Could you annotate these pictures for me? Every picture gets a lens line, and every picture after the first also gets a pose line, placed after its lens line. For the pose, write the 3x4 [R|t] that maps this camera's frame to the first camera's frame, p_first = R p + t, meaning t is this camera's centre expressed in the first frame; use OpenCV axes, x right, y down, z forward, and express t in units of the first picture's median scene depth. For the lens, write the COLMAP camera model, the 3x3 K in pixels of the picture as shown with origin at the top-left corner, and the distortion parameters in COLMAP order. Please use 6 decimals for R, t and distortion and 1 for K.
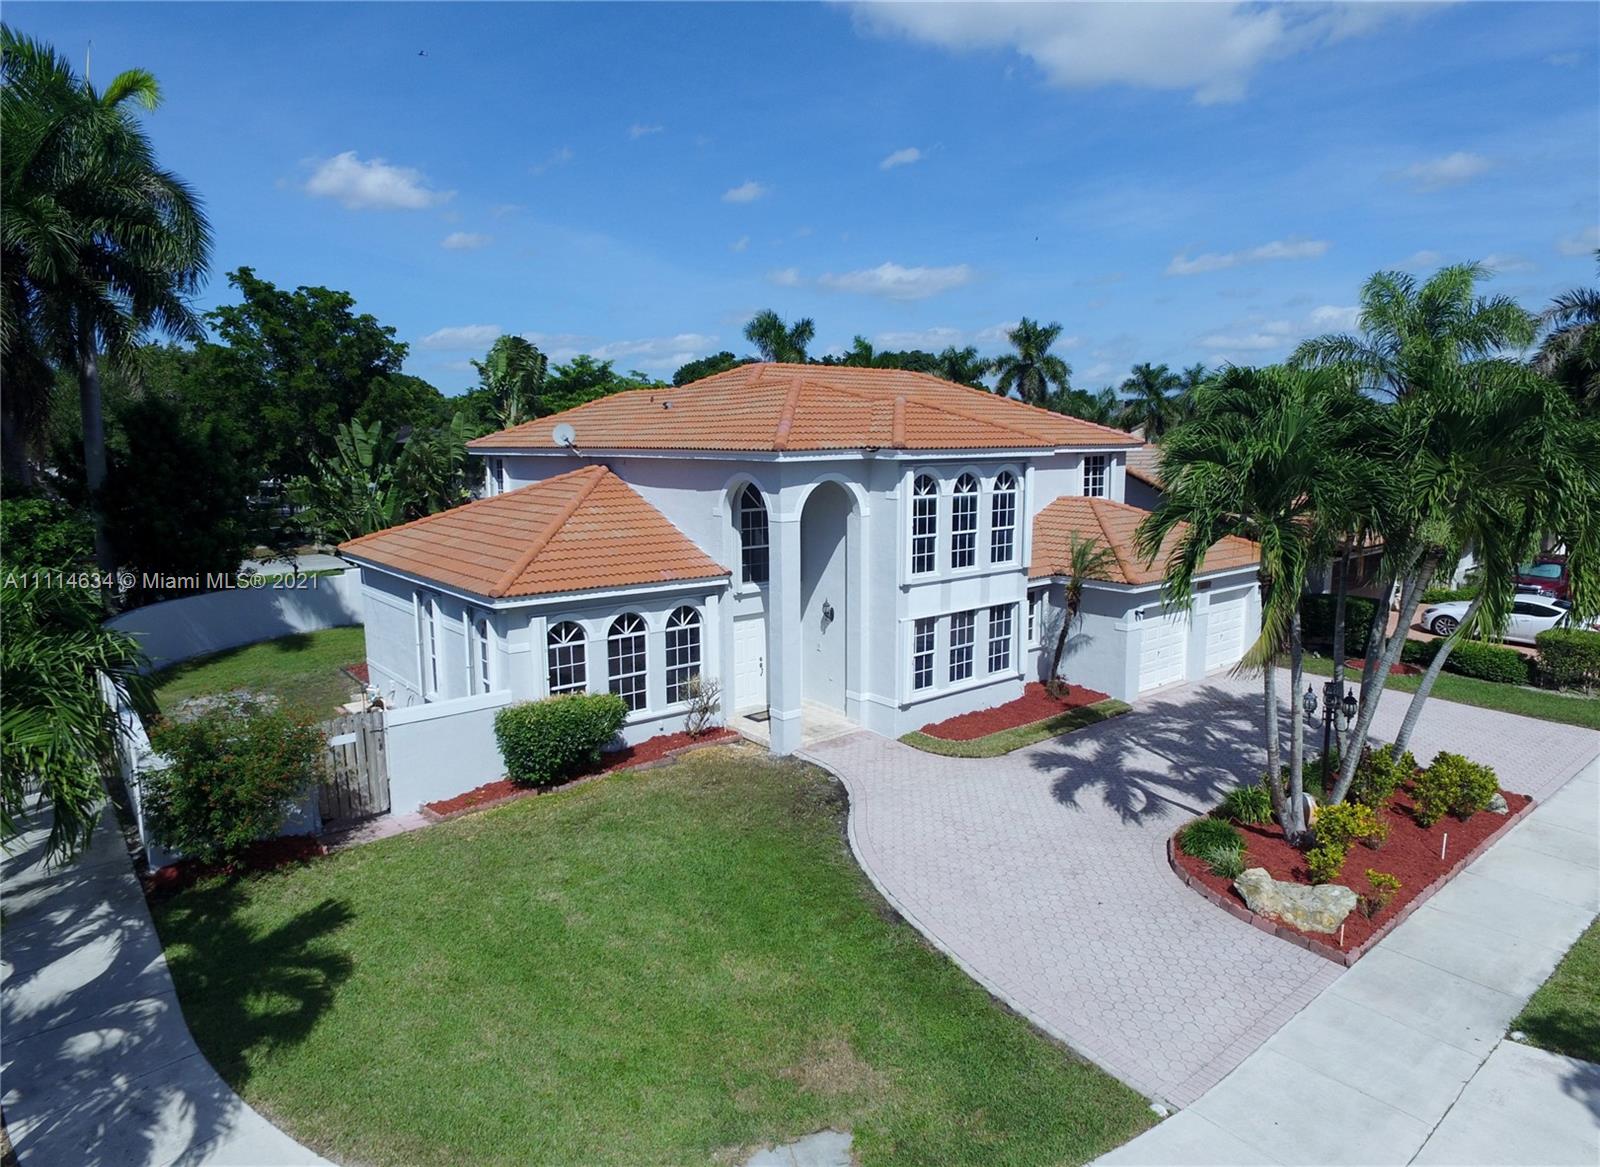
lens RADIAL K [[958.7, 0, 800.0], [0, 958.7, 583.5], [0, 0, 1]] dist [0.001792, 0.000325]
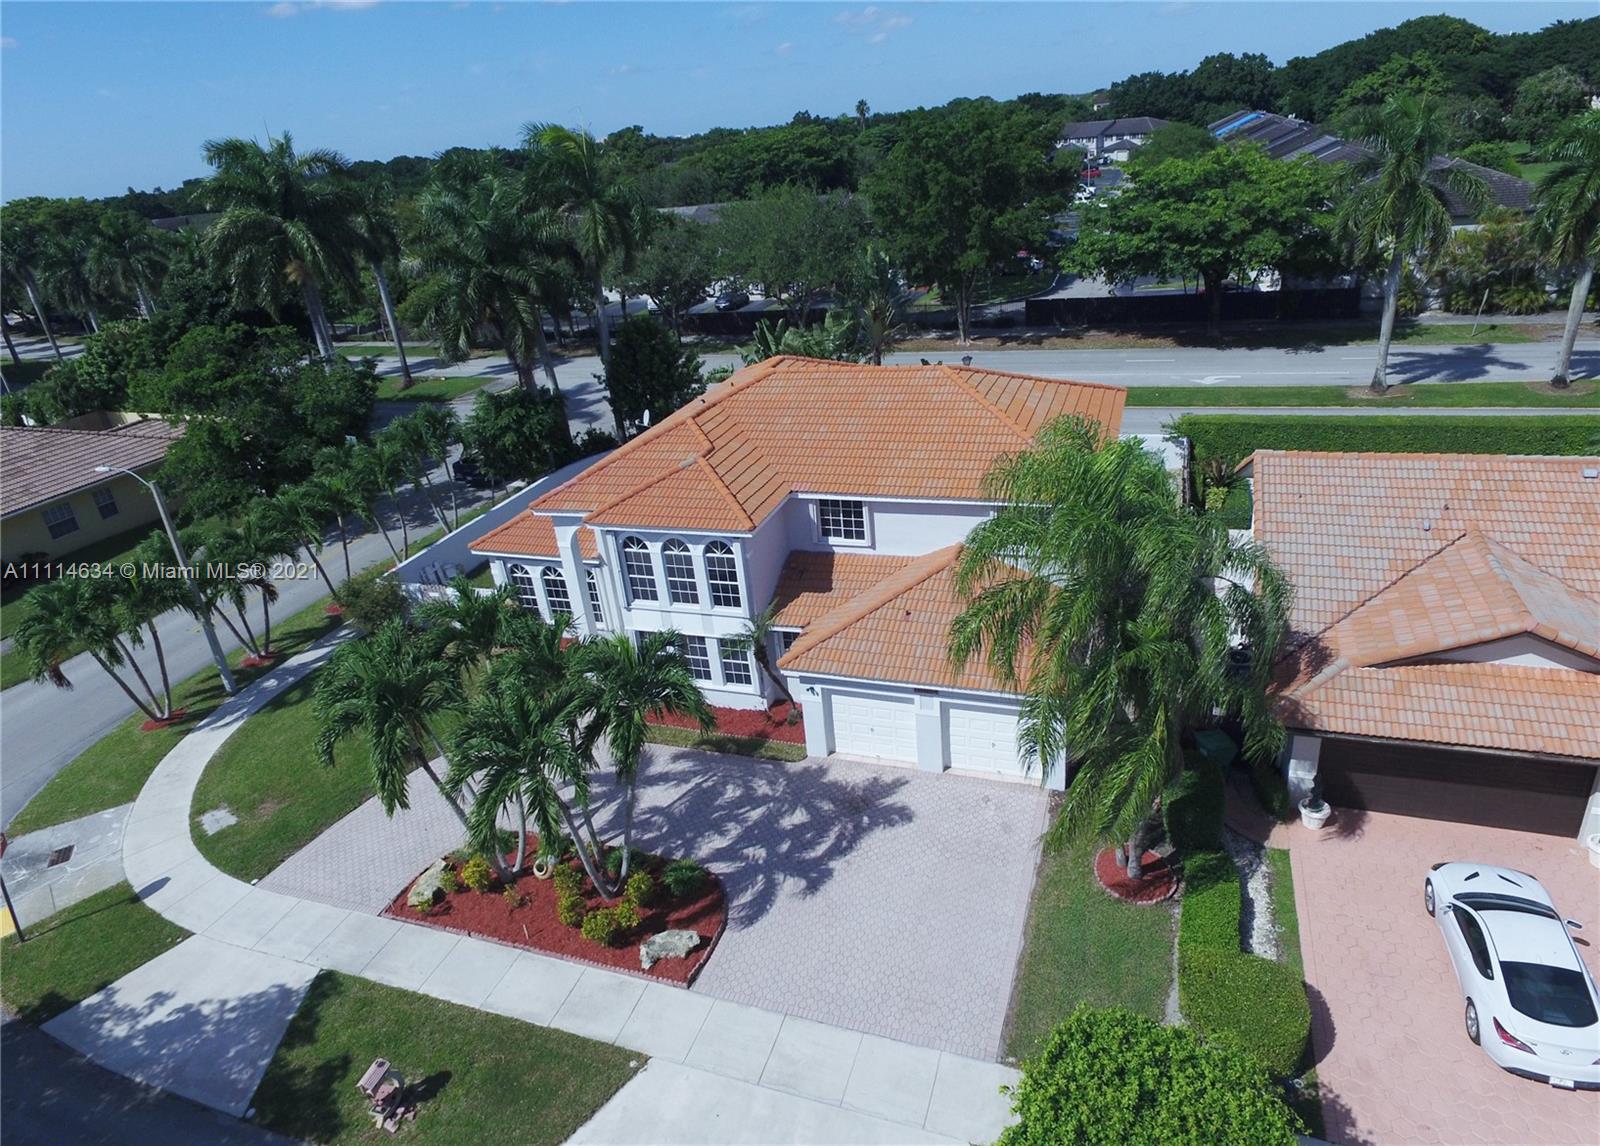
lens RADIAL K [[969.7, 0, 800.0], [0, 969.7, 573.0], [0, 0, 1]] dist [0.001353, 0.000246]
pose [[0.503594, 0.327191, -0.799587, 1.333539], [-0.038714, 0.933128, 0.357454, -0.551961], [0.863073, -0.149057, 0.482585, 0.516981]]
